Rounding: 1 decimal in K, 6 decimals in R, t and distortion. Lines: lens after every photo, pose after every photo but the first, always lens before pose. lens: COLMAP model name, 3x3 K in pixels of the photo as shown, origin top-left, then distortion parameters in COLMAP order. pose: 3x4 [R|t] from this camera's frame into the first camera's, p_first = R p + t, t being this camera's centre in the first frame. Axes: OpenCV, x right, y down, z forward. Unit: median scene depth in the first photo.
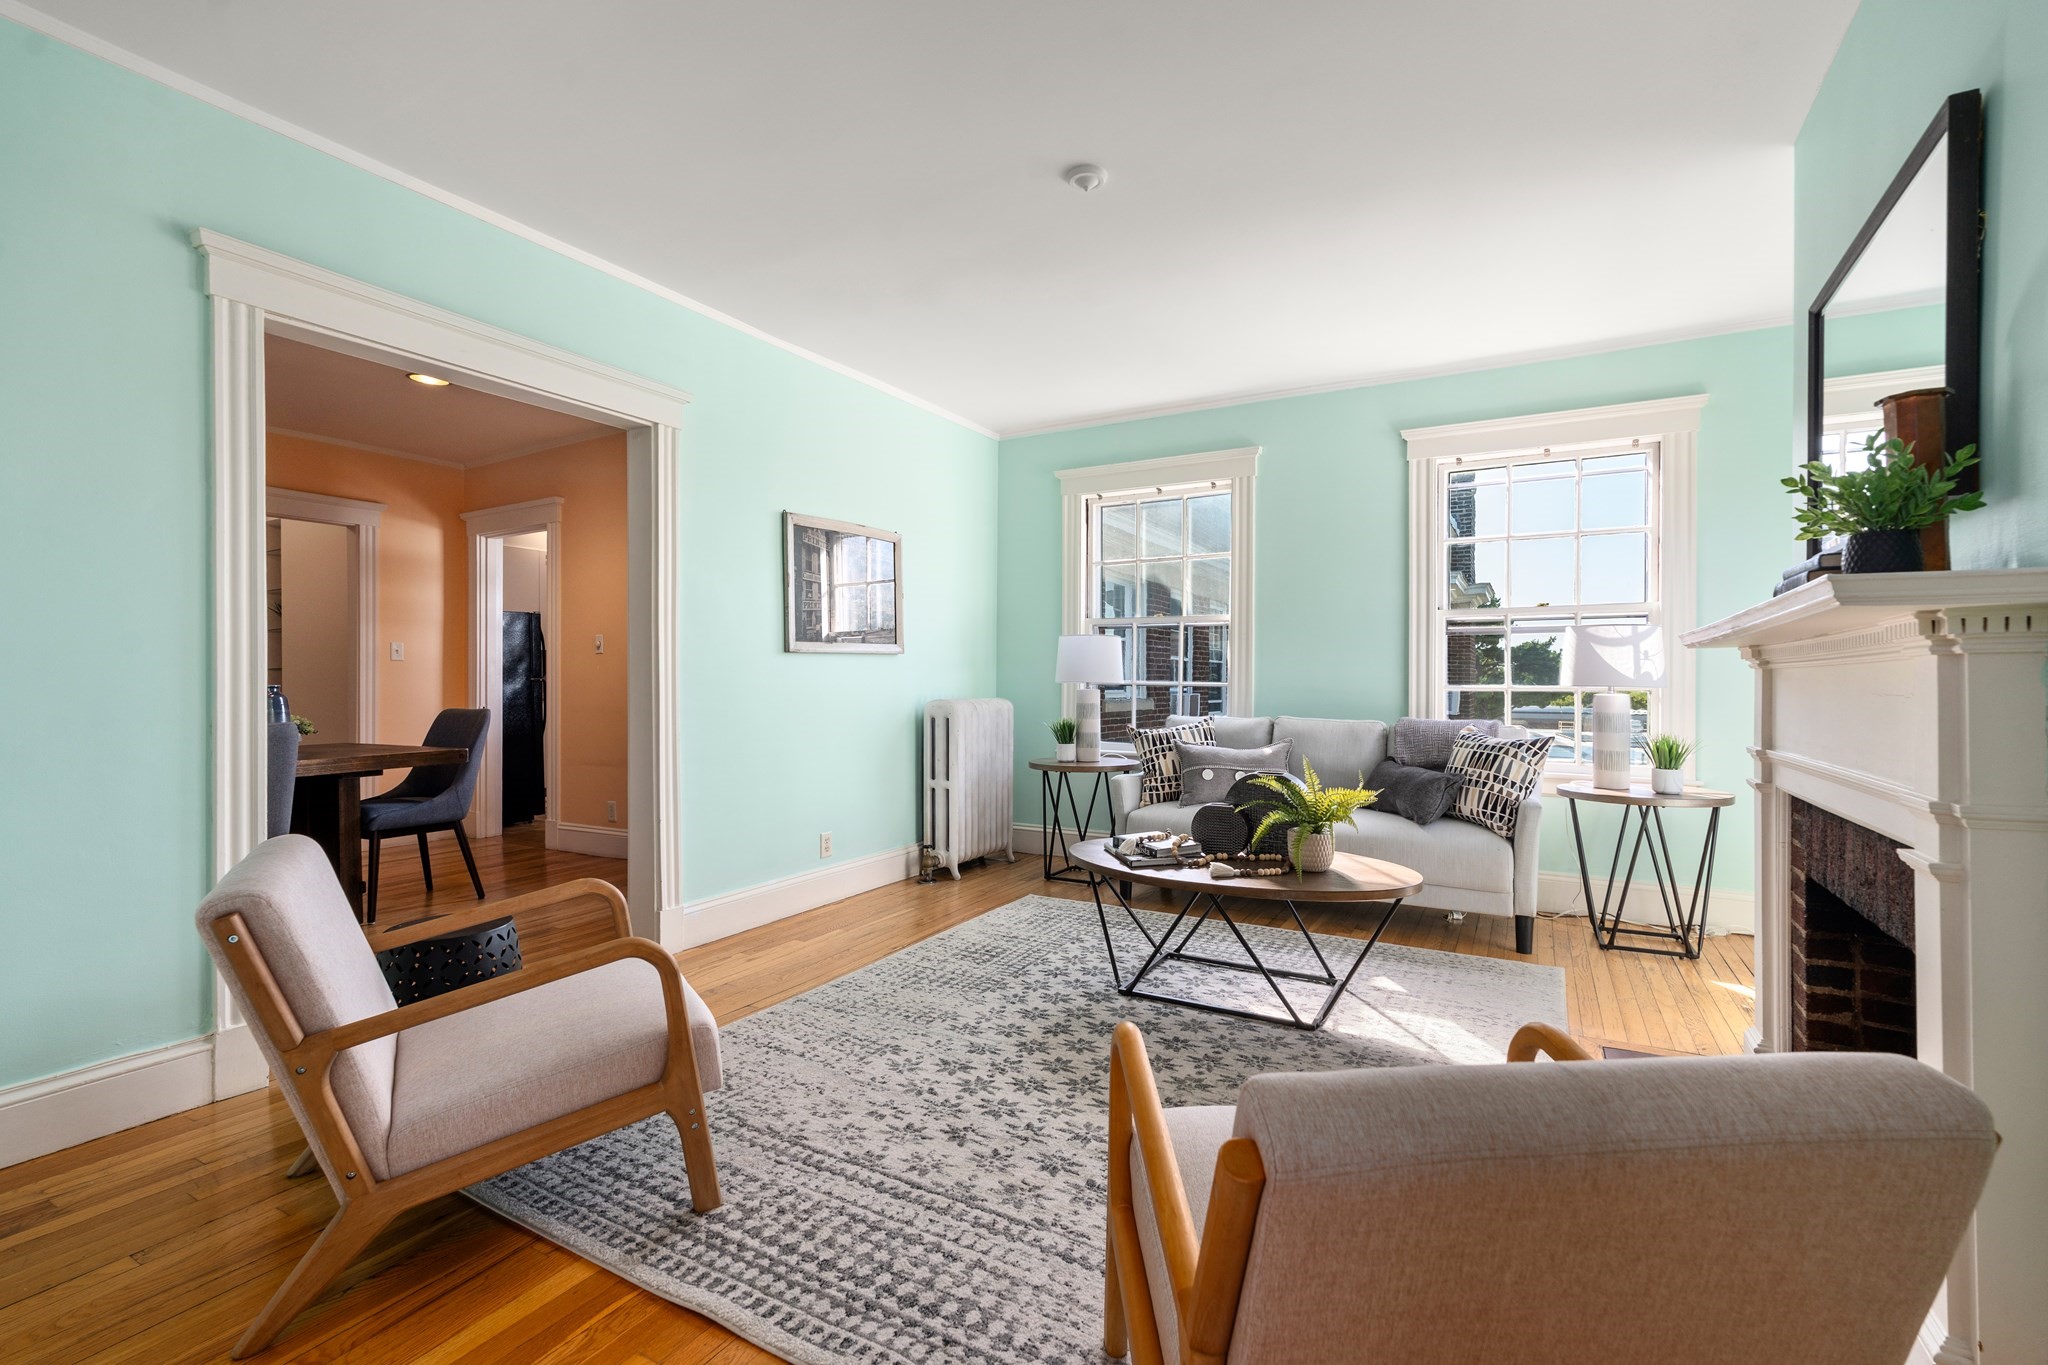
lens RADIAL K [[914.5, 0, 1015.9], [0, 914.5, 679.9], [0, 0, 1]] dist [-0.001497, 0.001056]
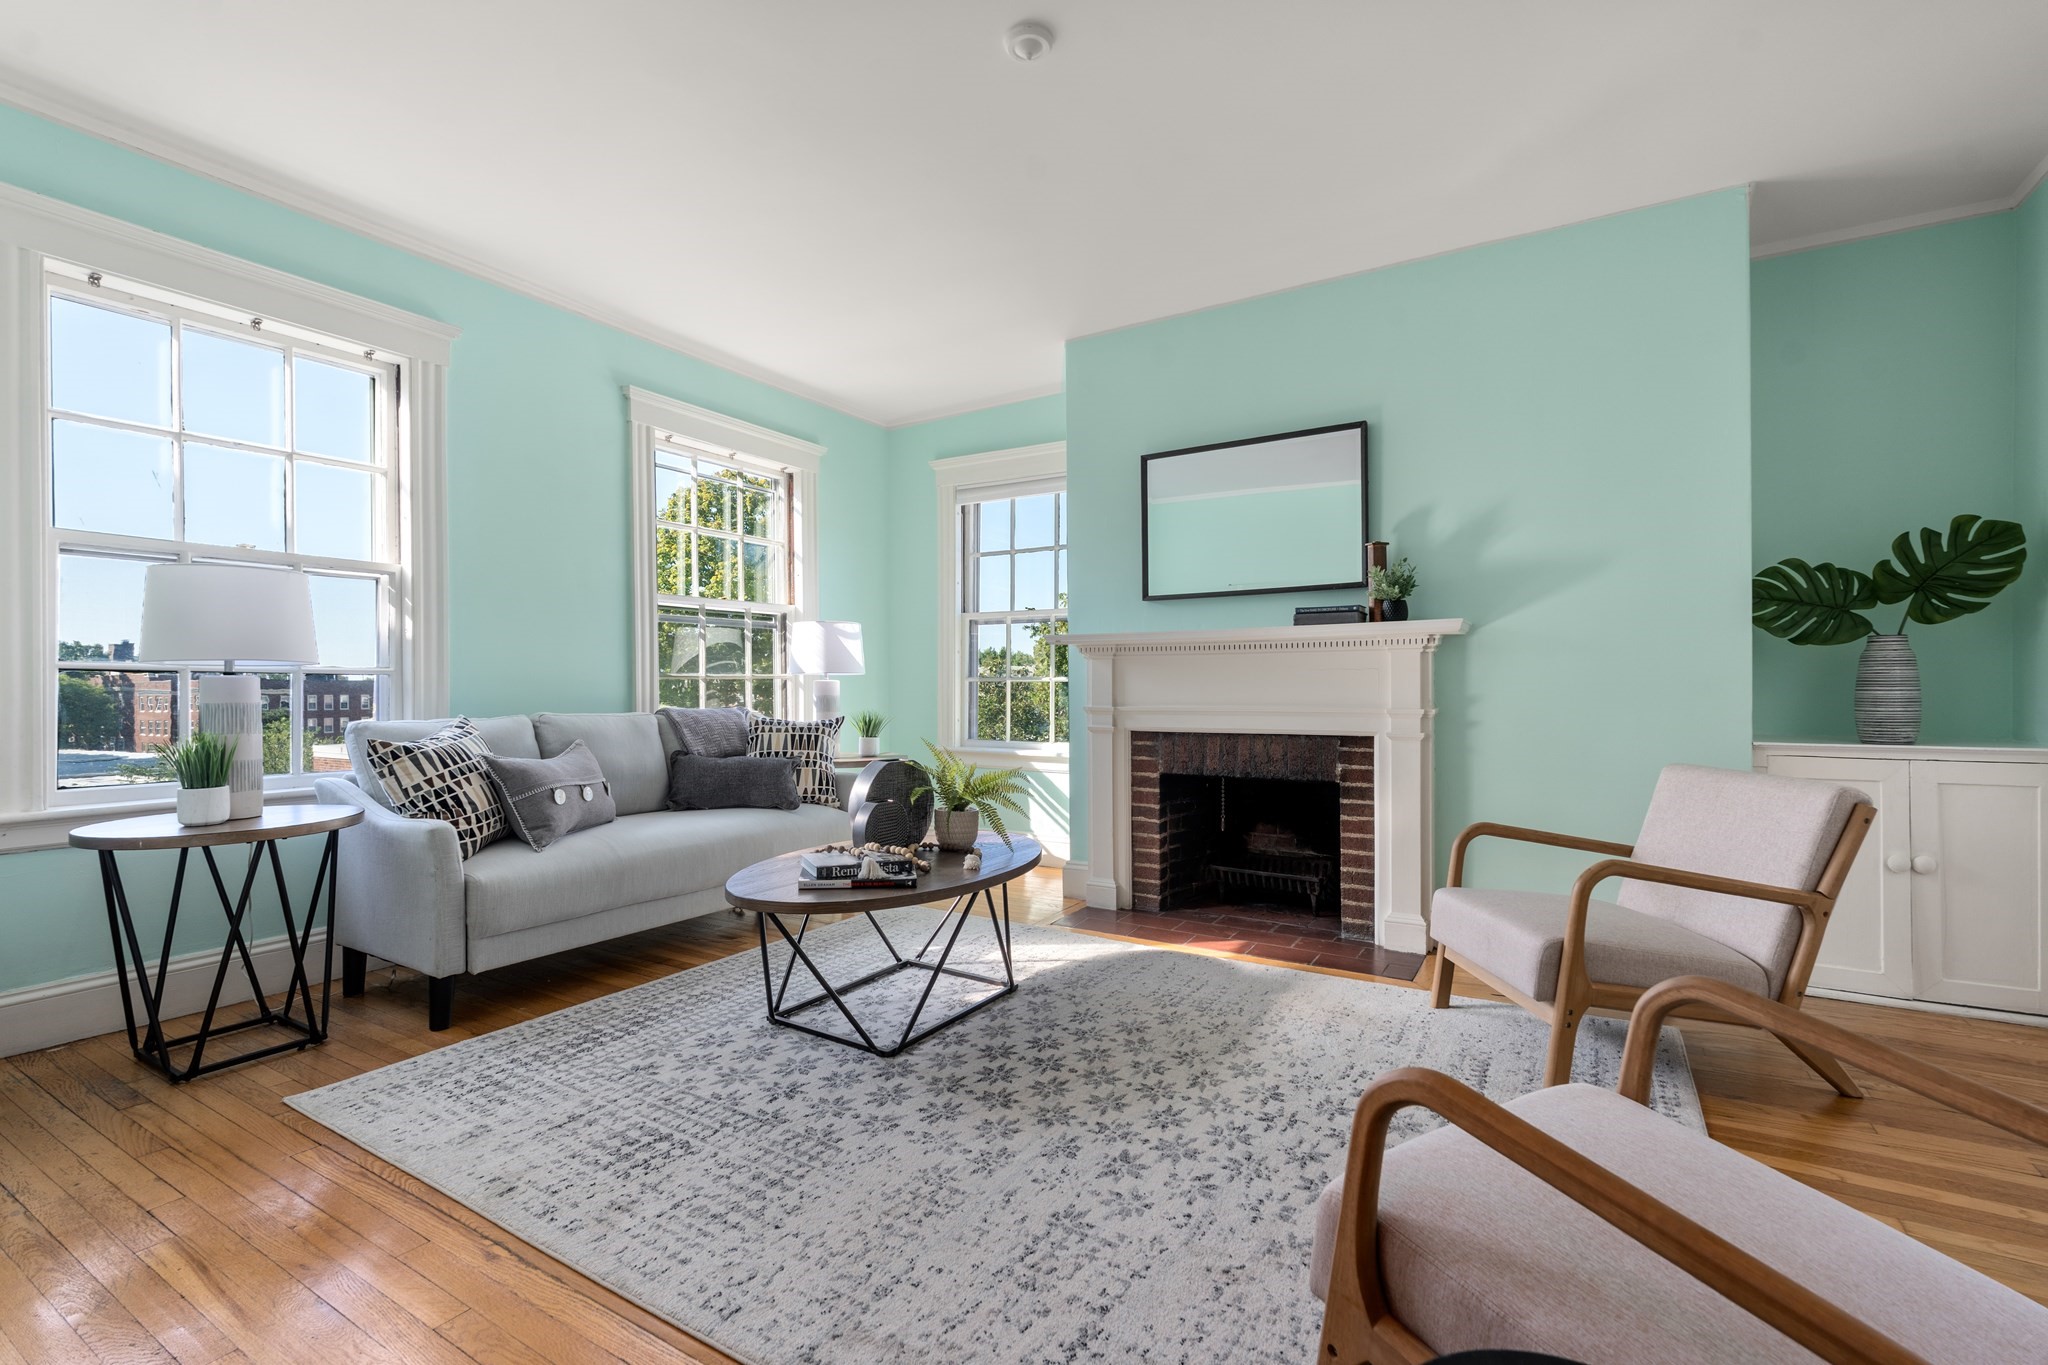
lens RADIAL K [[914.5, 0, 1024.7], [0, 914.5, 694.3], [0, 0, 1]] dist [-0.001497, 0.001056]
pose [[0.019432, -0.012144, 0.999737, -0.711114], [0.002575, 0.999924, 0.012096, 0.026640], [-0.999808, 0.002339, 0.019462, 0.936770]]
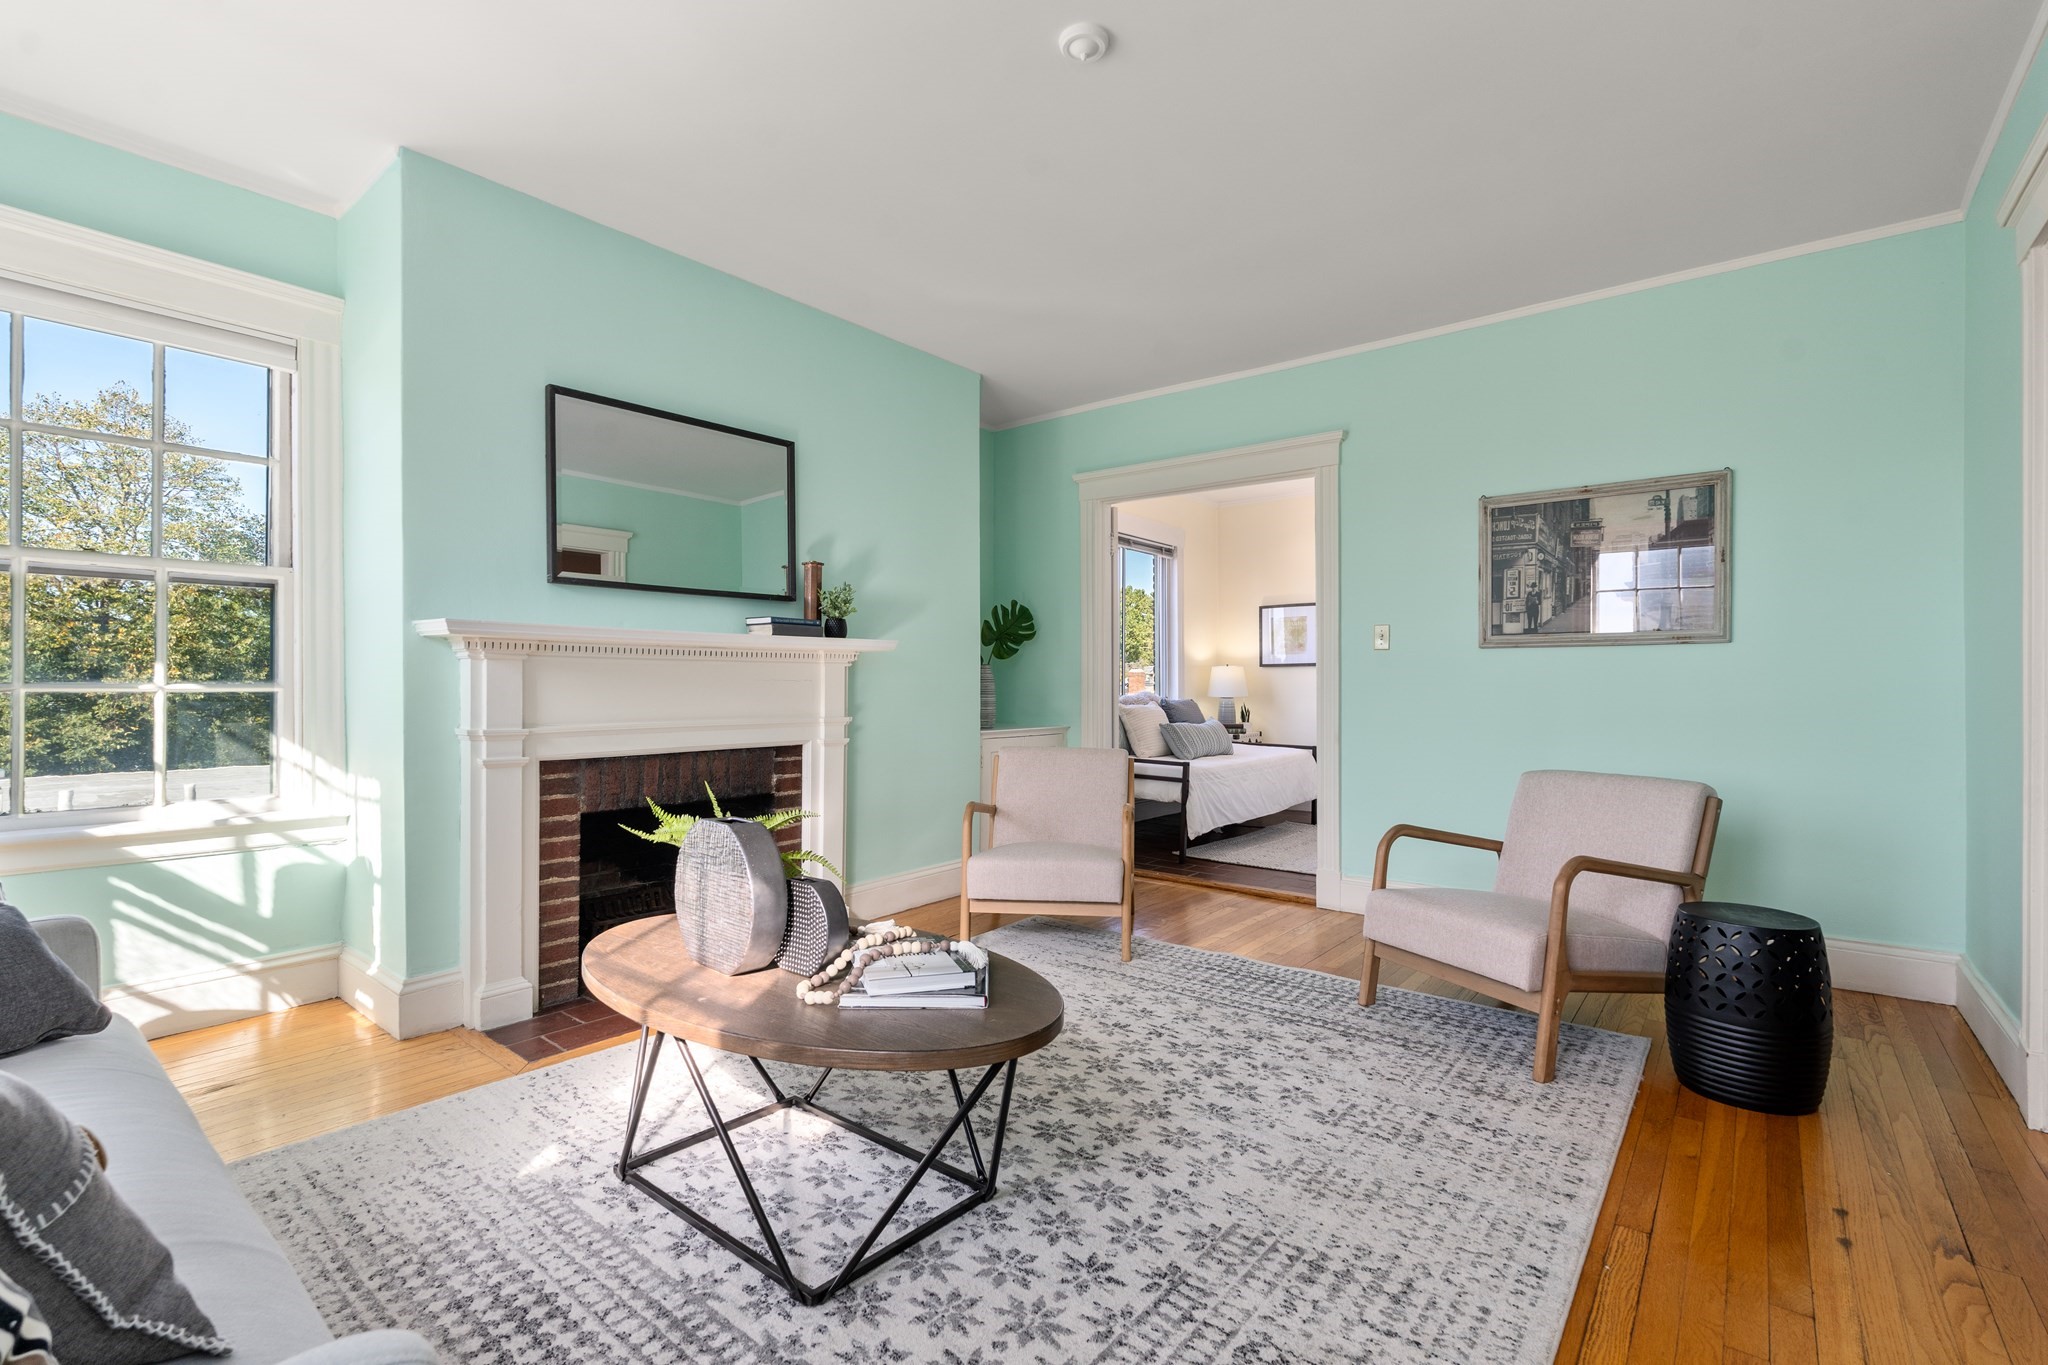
lens RADIAL K [[914.5, 0, 1022.6], [0, 914.5, 680.4], [0, 0, 1]] dist [-0.001497, 0.001056]
pose [[-0.988057, -0.000779, 0.154087, 0.005474], [-0.002132, 0.999961, -0.008619, 0.019156], [-0.154074, -0.008845, -0.988020, 1.706184]]
